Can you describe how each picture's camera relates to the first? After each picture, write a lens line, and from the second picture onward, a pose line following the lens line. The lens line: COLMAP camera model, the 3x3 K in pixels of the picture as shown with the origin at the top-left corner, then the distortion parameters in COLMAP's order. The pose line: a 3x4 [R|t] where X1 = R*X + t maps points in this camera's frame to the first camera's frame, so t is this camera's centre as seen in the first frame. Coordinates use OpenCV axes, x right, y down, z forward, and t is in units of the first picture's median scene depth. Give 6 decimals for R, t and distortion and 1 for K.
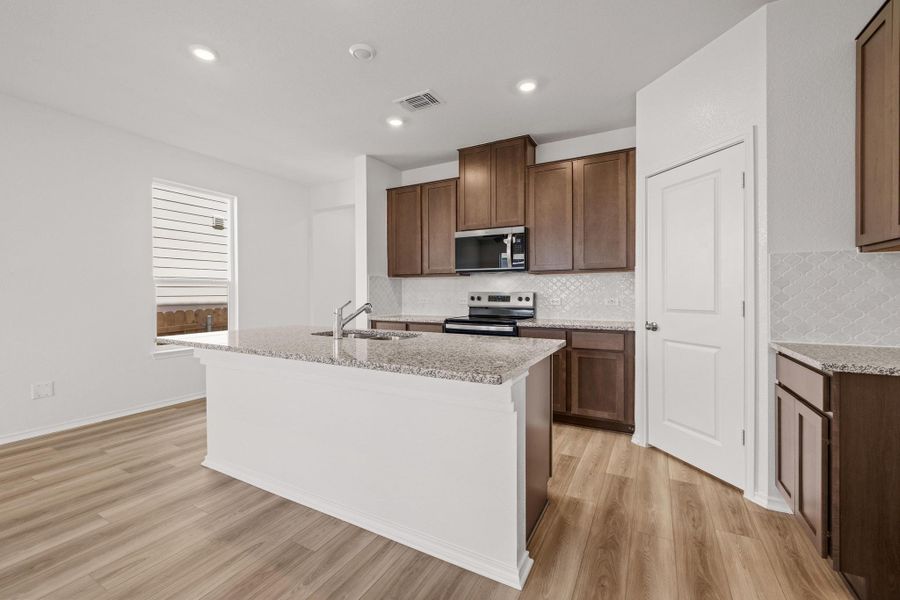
lens RADIAL K [[379.6, 0, 450.5], [0, 379.6, 296.5], [0, 0, 1]] dist [0.001056, 0.000883]
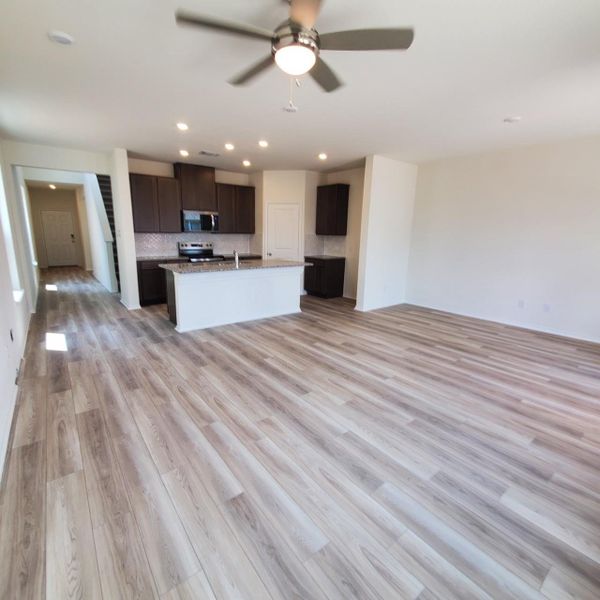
lens RADIAL K [[317.5, 0, 298.2], [0, 317.5, 299.3], [0, 0, 1]] dist [0.000758, -0.000083]
pose [[0.398144, -0.183600, 0.898762, -1.756538], [-0.011503, 0.978689, 0.205023, -0.093203], [-0.917251, -0.091967, 0.387547, -0.239778]]
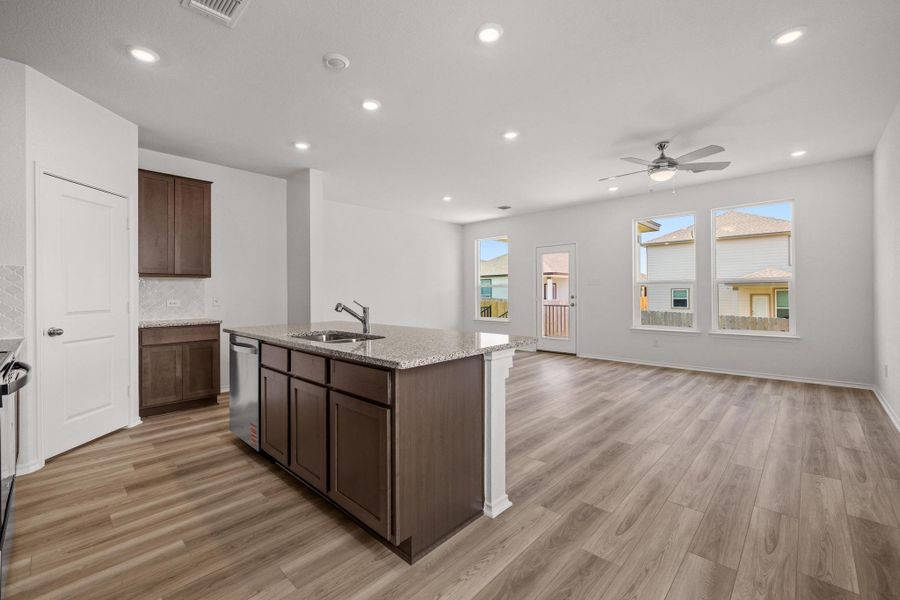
lens RADIAL K [[379.6, 0, 444.0], [0, 379.6, 297.4], [0, 0, 1]] dist [0.001056, 0.000883]
pose [[-0.965543, 0.007152, 0.260147, -0.661992], [0.012509, 0.999742, 0.018942, -0.013460], [-0.259944, 0.021544, -0.965383, 1.640831]]
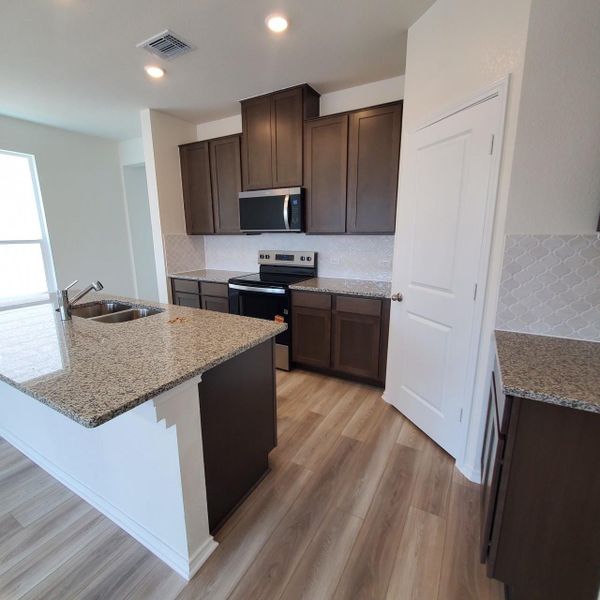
lens RADIAL K [[317.5, 0, 297.5], [0, 317.5, 301.8], [0, 0, 1]] dist [0.000758, -0.000083]
pose [[0.999735, -0.000650, -0.022991, 0.267350], [0.005451, 0.977821, 0.209370, -0.085731], [0.022345, -0.209440, 0.977566, 0.163525]]
